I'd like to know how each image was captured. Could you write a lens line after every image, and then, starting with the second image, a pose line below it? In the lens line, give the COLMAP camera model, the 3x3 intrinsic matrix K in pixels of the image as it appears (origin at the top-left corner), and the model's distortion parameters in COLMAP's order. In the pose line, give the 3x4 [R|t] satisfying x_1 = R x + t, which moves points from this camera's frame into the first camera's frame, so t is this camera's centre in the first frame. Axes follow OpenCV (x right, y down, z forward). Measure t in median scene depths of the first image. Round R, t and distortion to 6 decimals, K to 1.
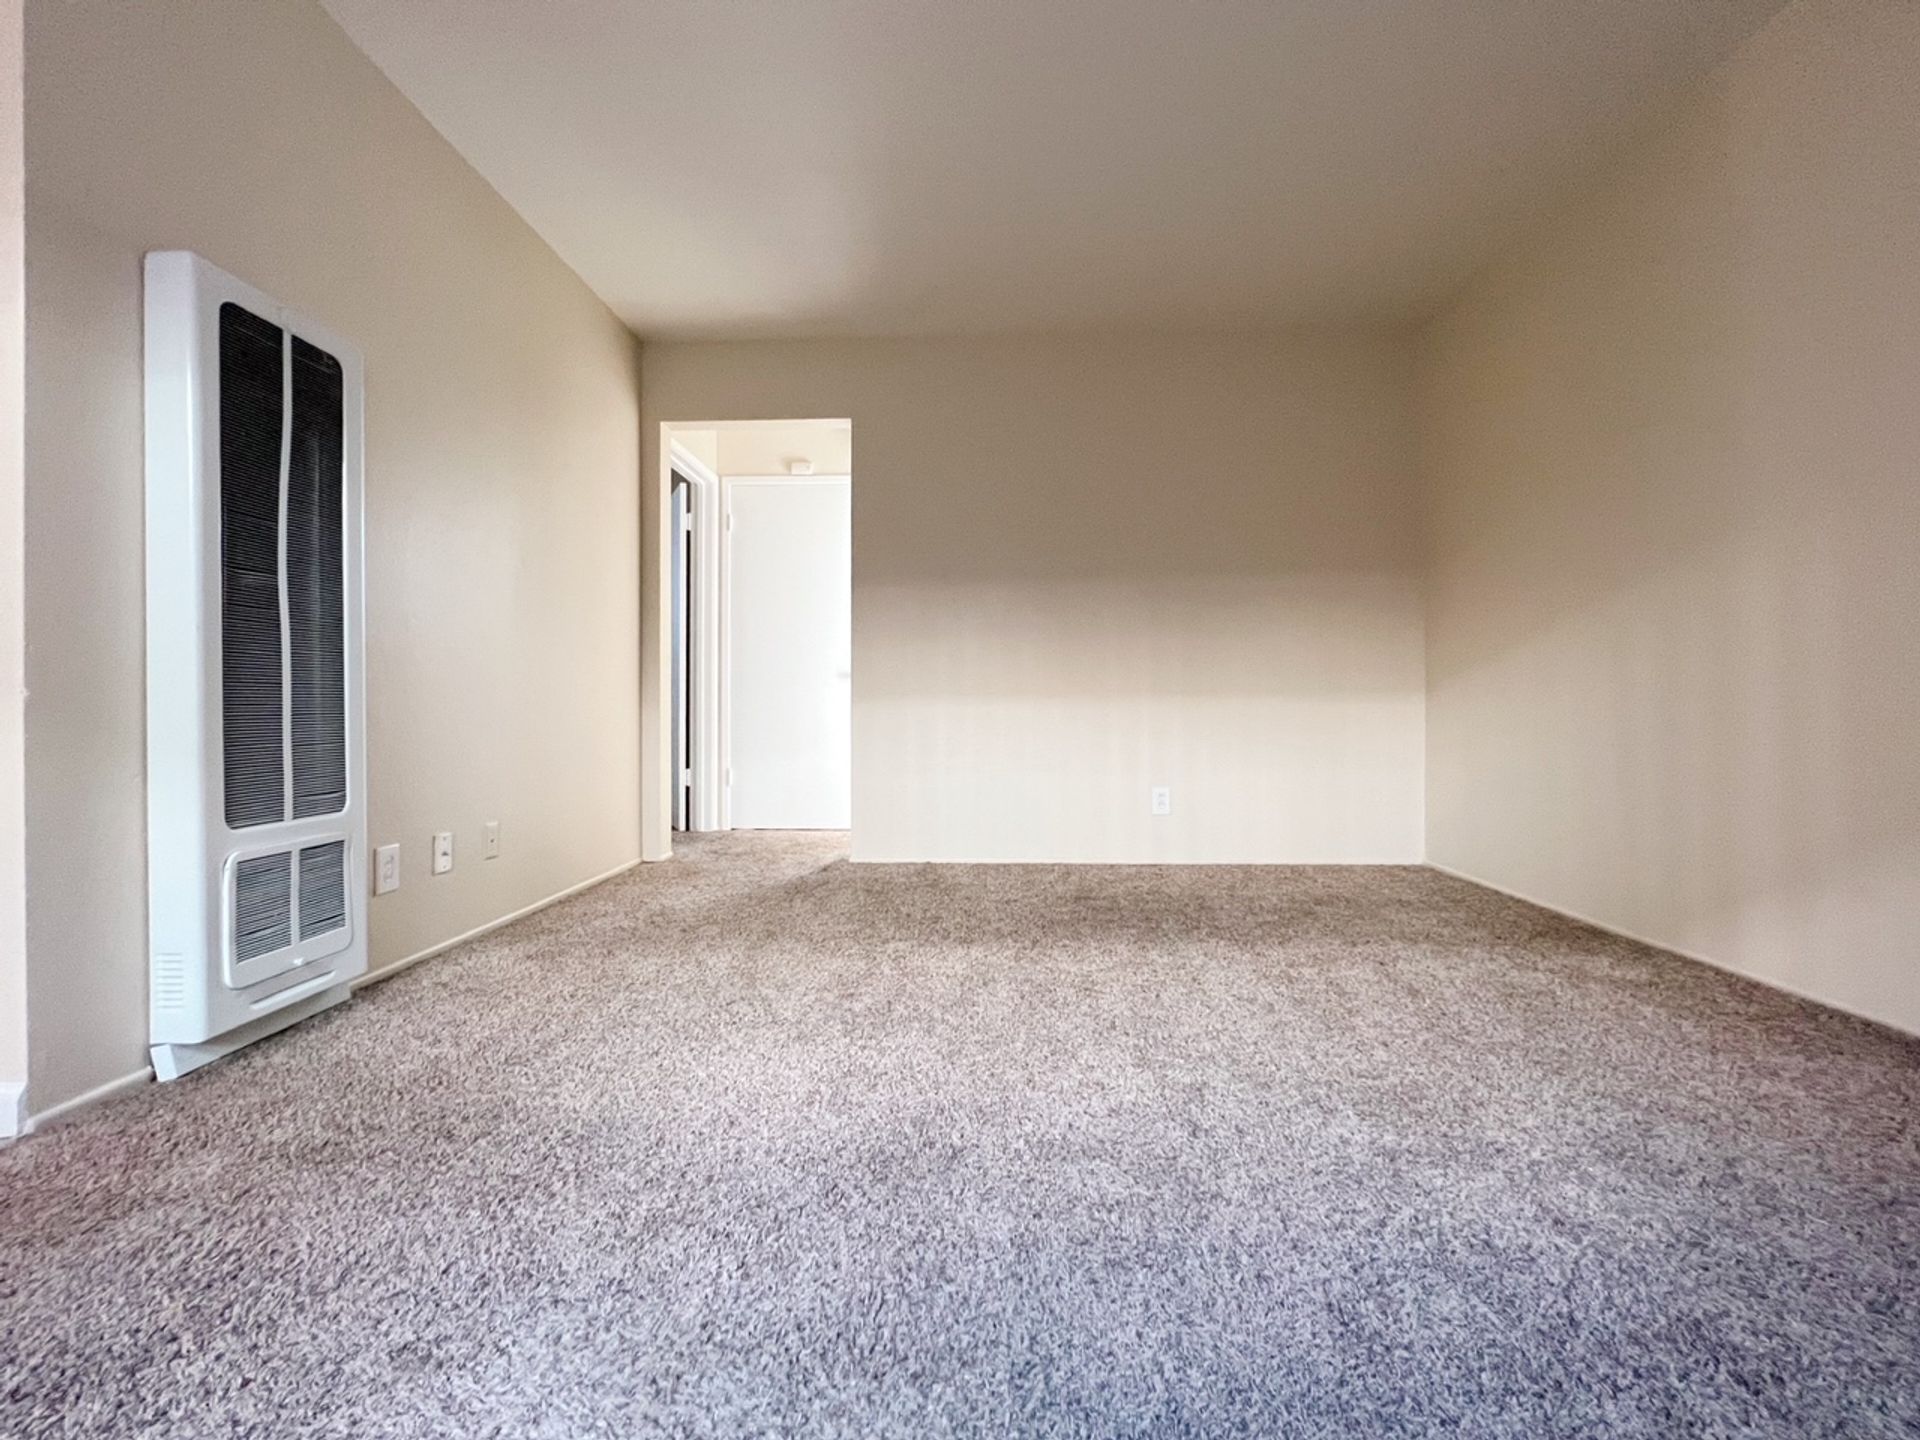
lens RADIAL K [[807.9, 0, 974.4], [0, 807.9, 707.4], [0, 0, 1]] dist [-0.002008, -0.000135]
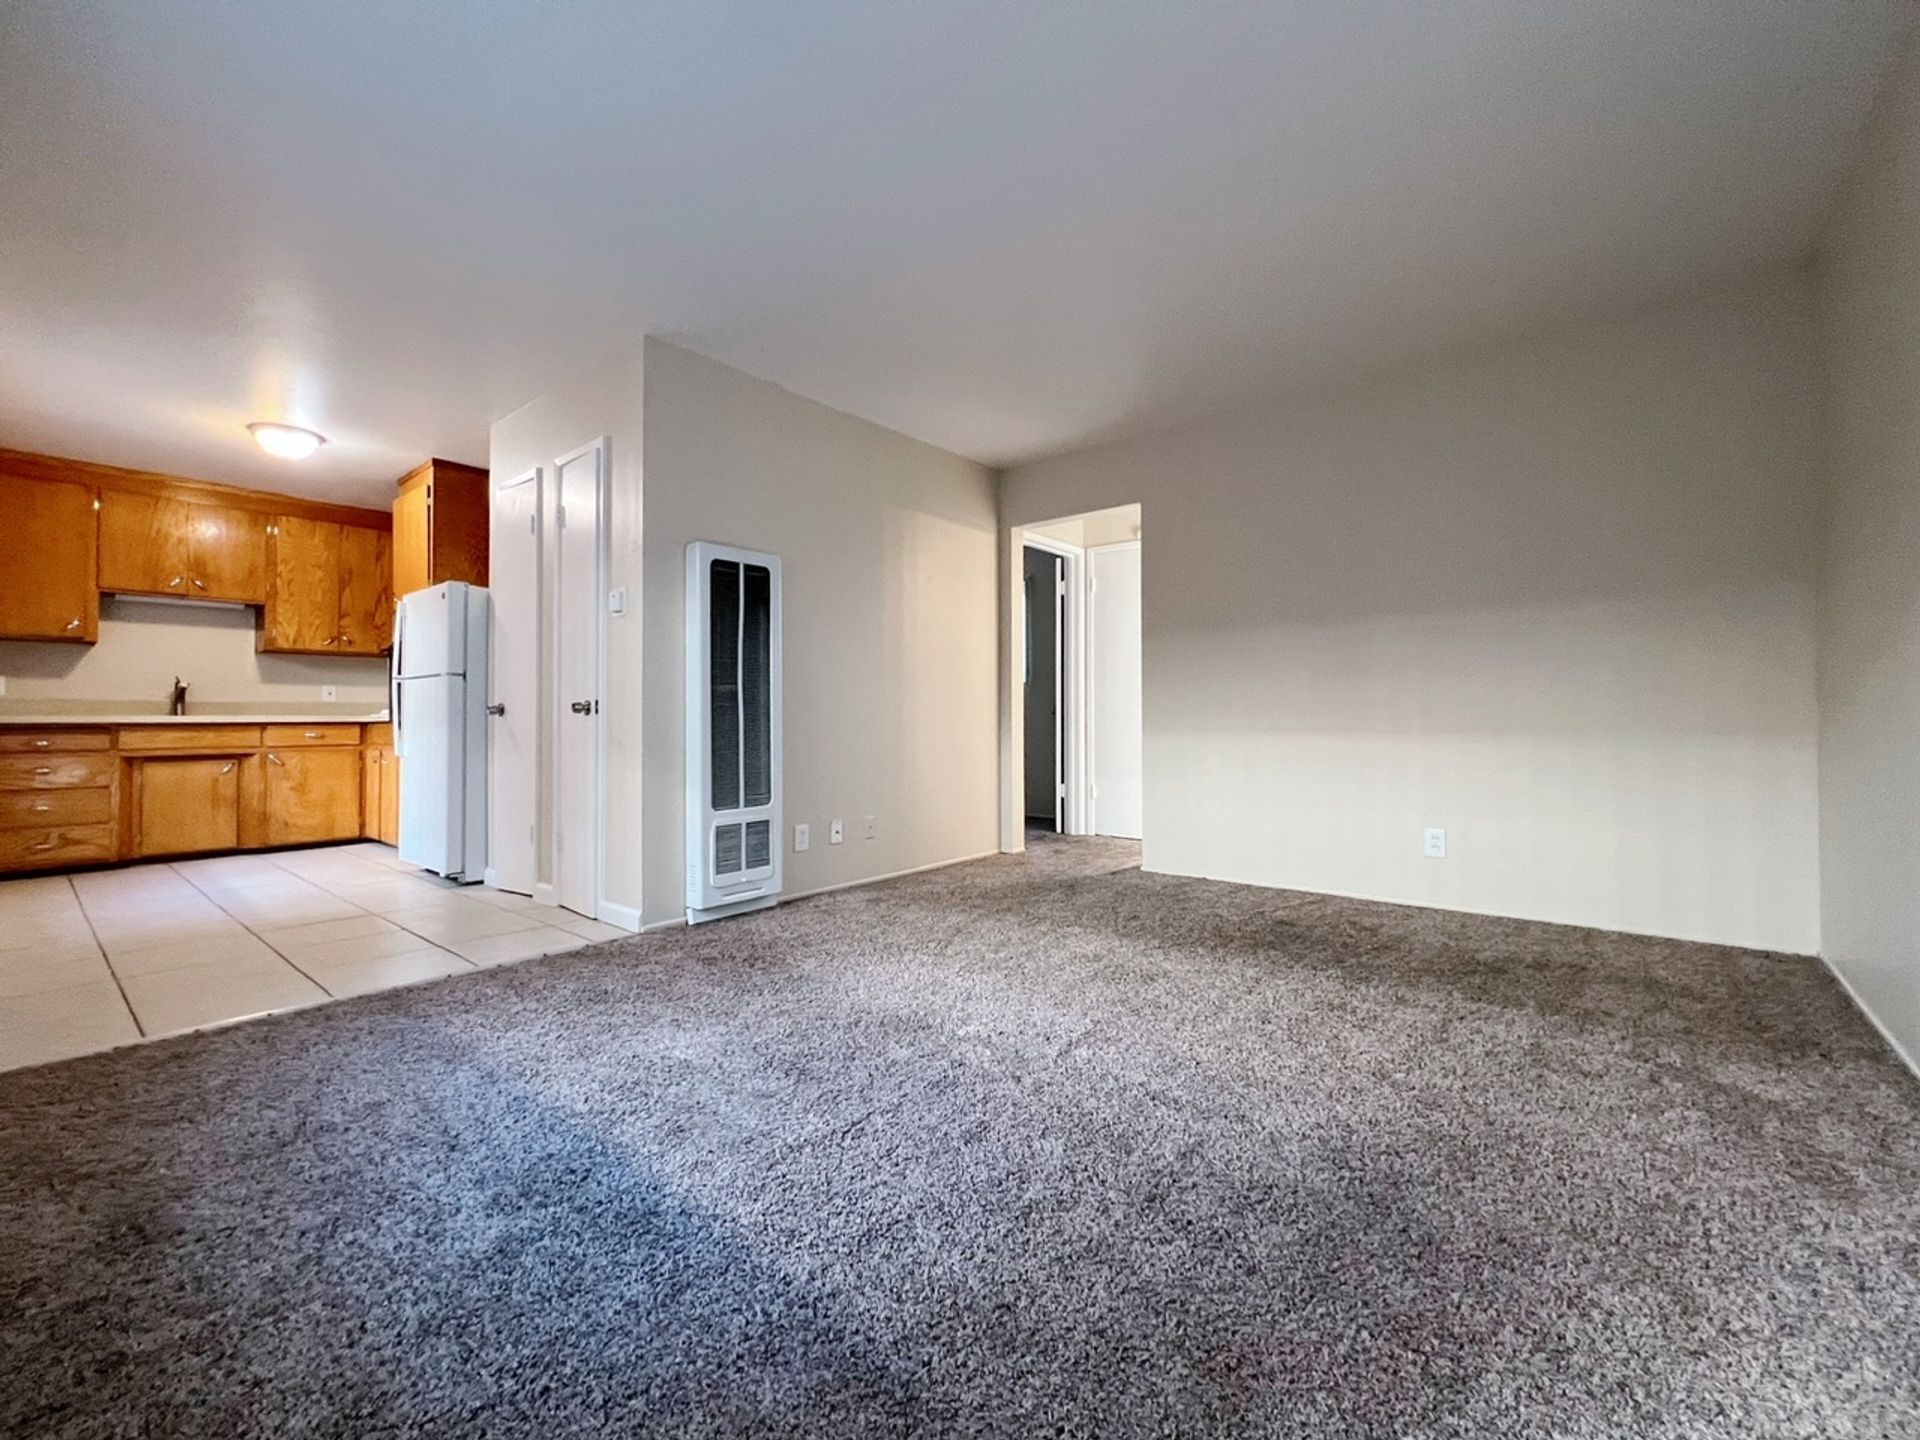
lens RADIAL K [[807.9, 0, 974.4], [0, 807.9, 707.4], [0, 0, 1]] dist [-0.002008, -0.000135]
pose [[0.796873, -0.008066, -0.604093, 0.761236], [0.003474, 0.999956, -0.008768, -0.083897], [0.604137, 0.004889, 0.796866, -0.228328]]
